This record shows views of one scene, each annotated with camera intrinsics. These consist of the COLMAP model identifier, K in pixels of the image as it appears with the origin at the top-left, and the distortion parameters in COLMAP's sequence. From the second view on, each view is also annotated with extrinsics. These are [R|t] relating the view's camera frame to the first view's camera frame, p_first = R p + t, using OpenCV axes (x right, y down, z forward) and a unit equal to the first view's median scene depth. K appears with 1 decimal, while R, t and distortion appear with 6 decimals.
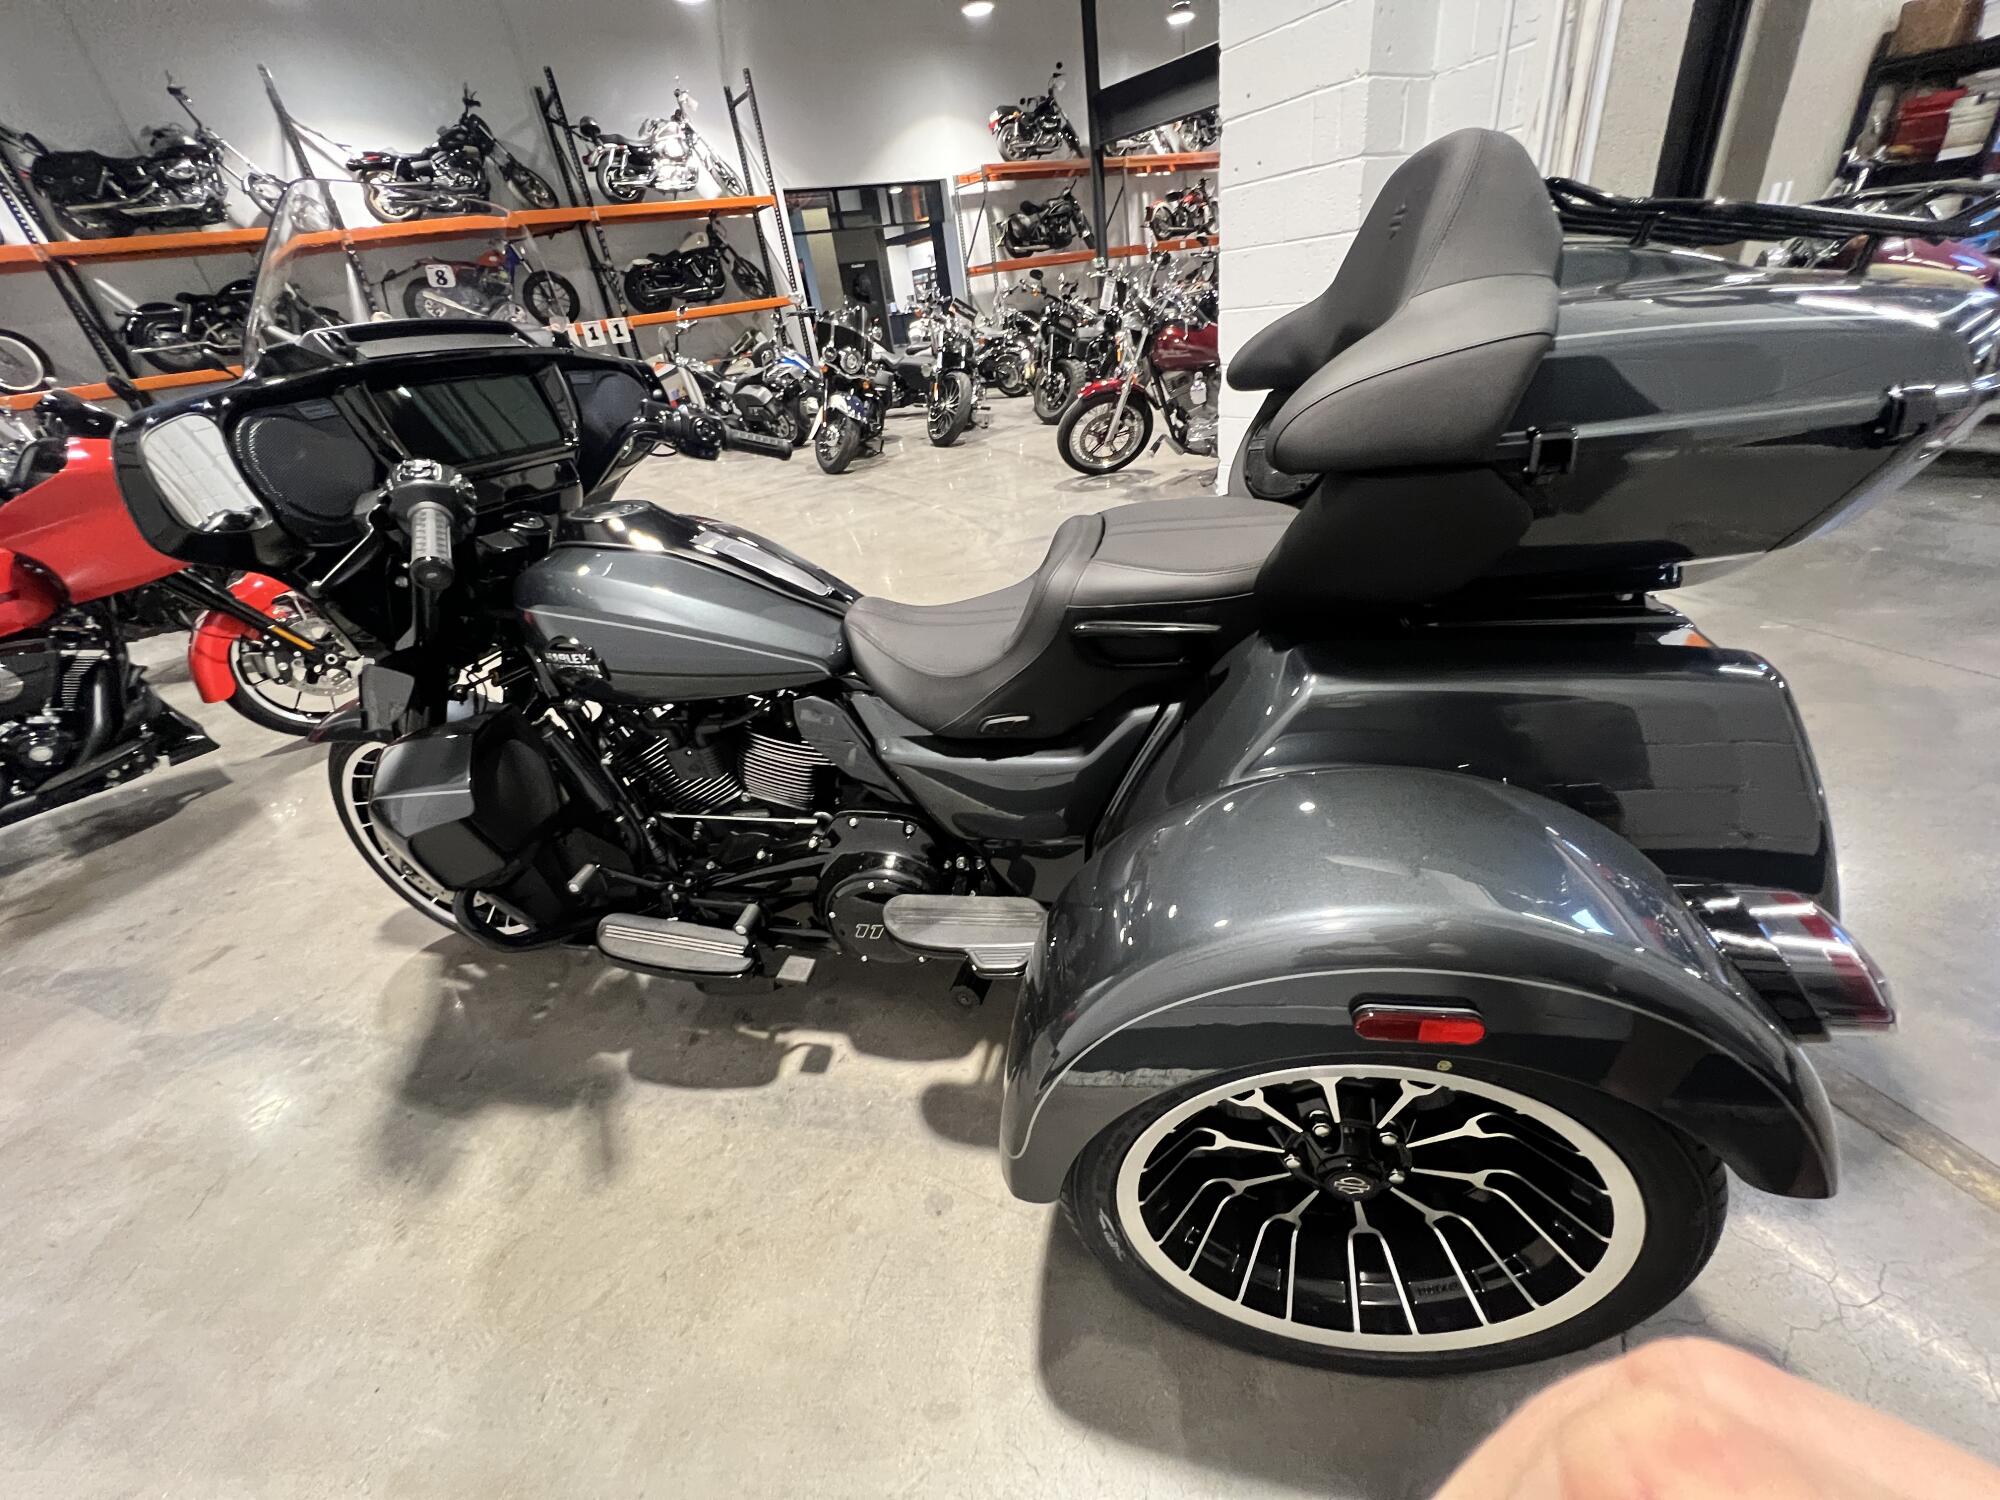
lens RADIAL K [[830.4, 0, 1000.0], [0, 830.4, 750.0], [0, 0, 1]] dist [0.000605, 0.000038]
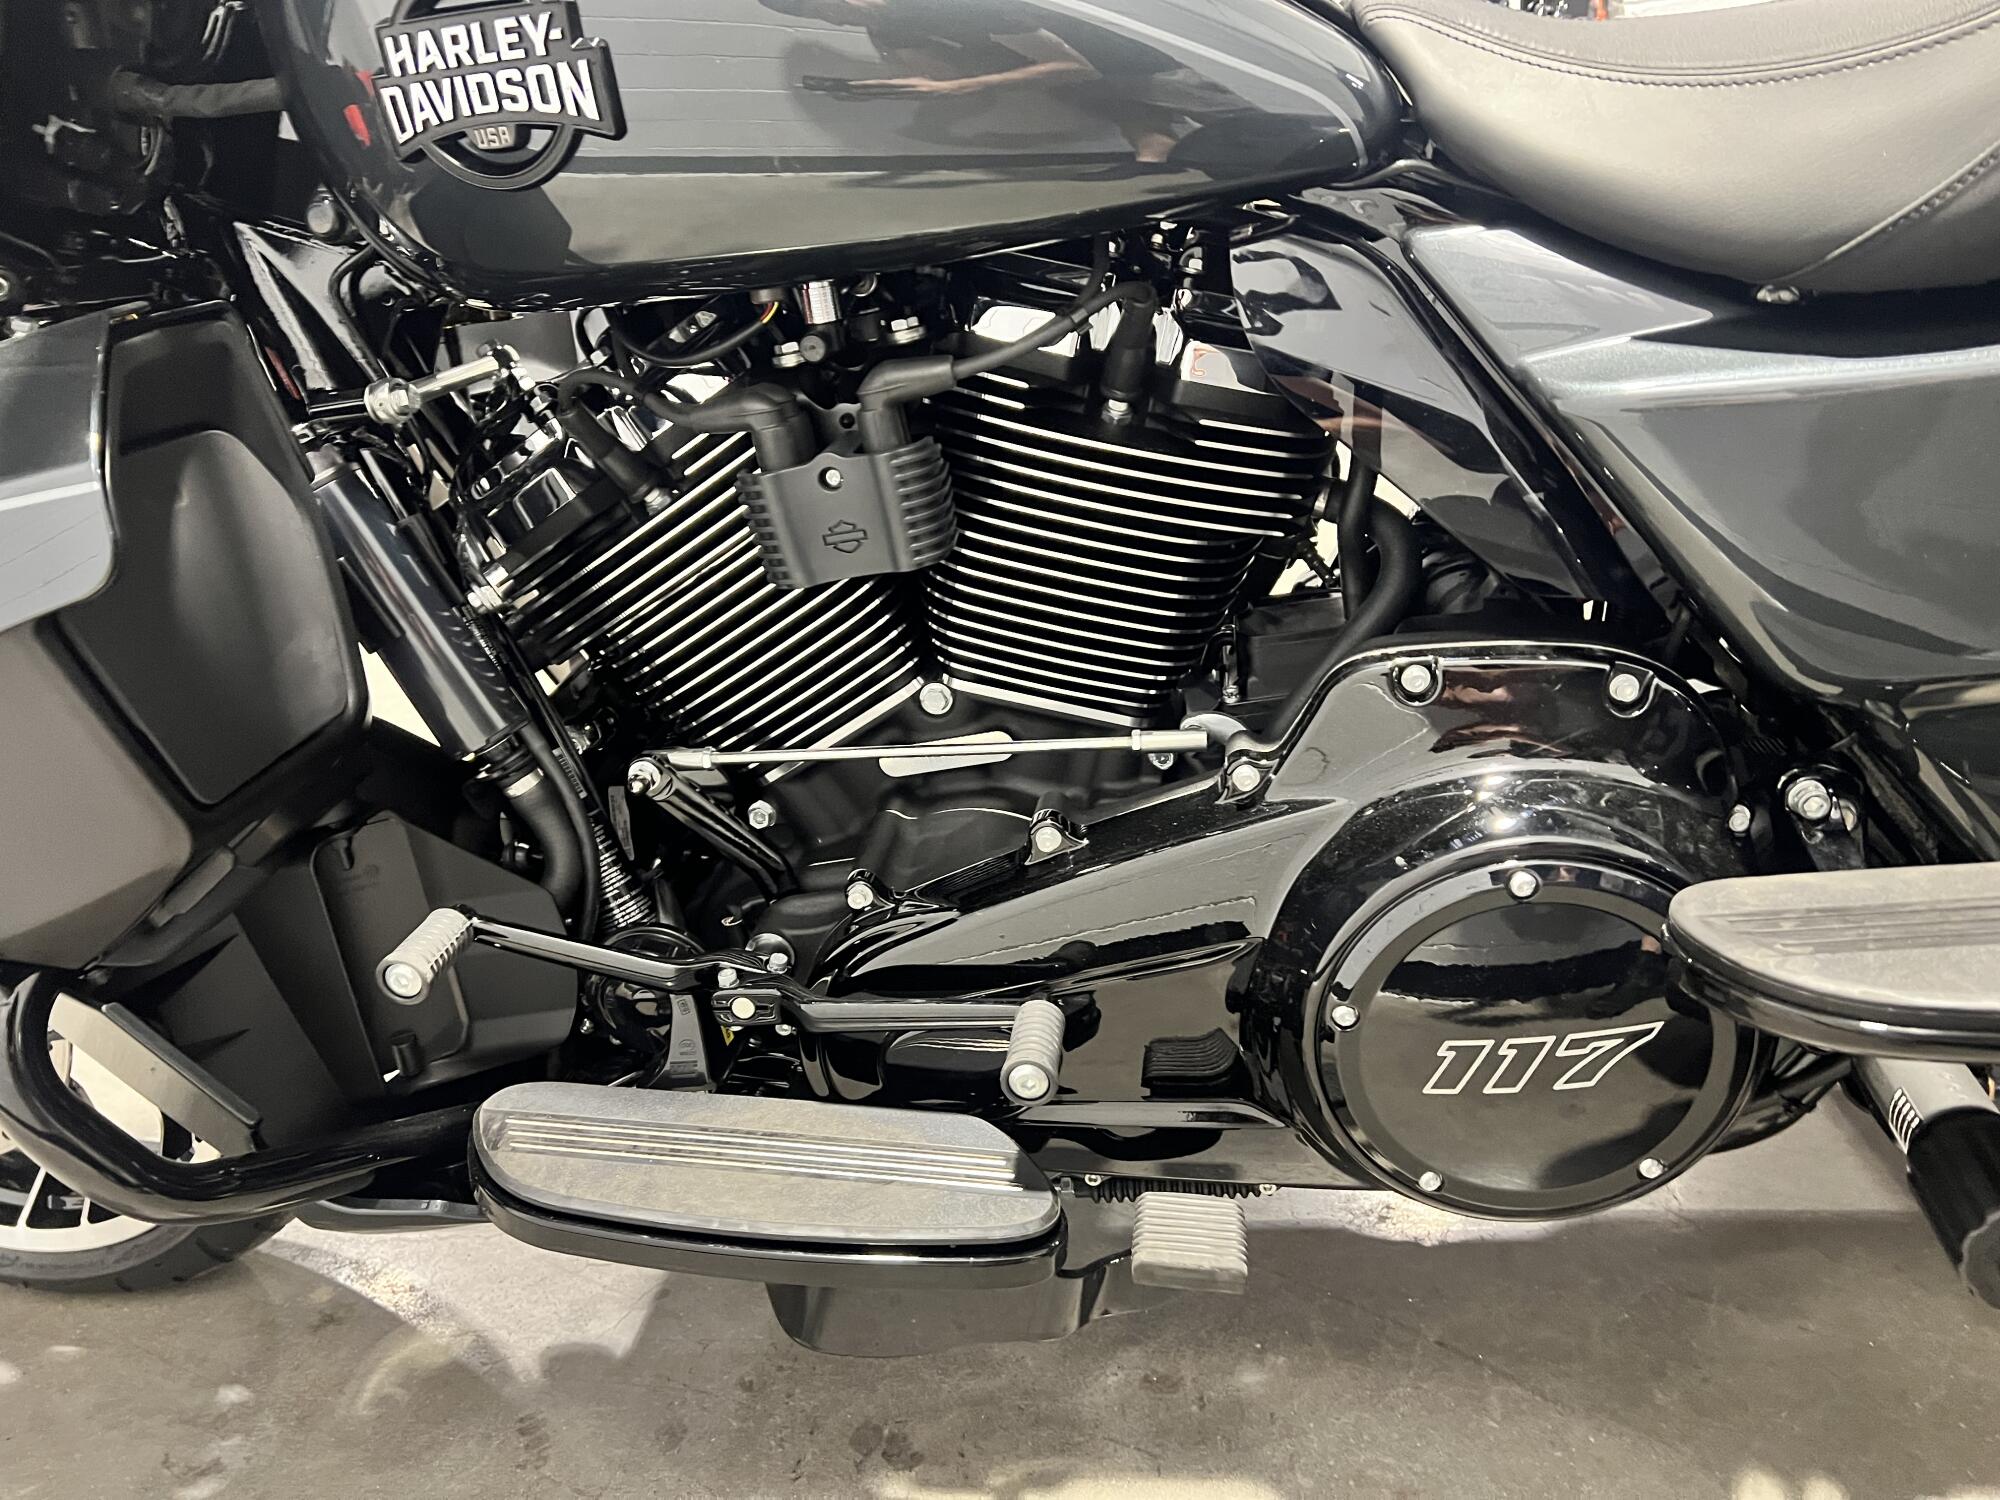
lens RADIAL K [[1524.5, 0, 1000.0], [0, 1524.5, 750.0], [0, 0, 1]] dist [0.054466, -0.053271]
pose [[0.998077, -0.036013, 0.050454, -0.317729], [0.043224, 0.987738, -0.150018, 0.168381], [-0.044433, 0.151911, 0.987395, 0.436654]]
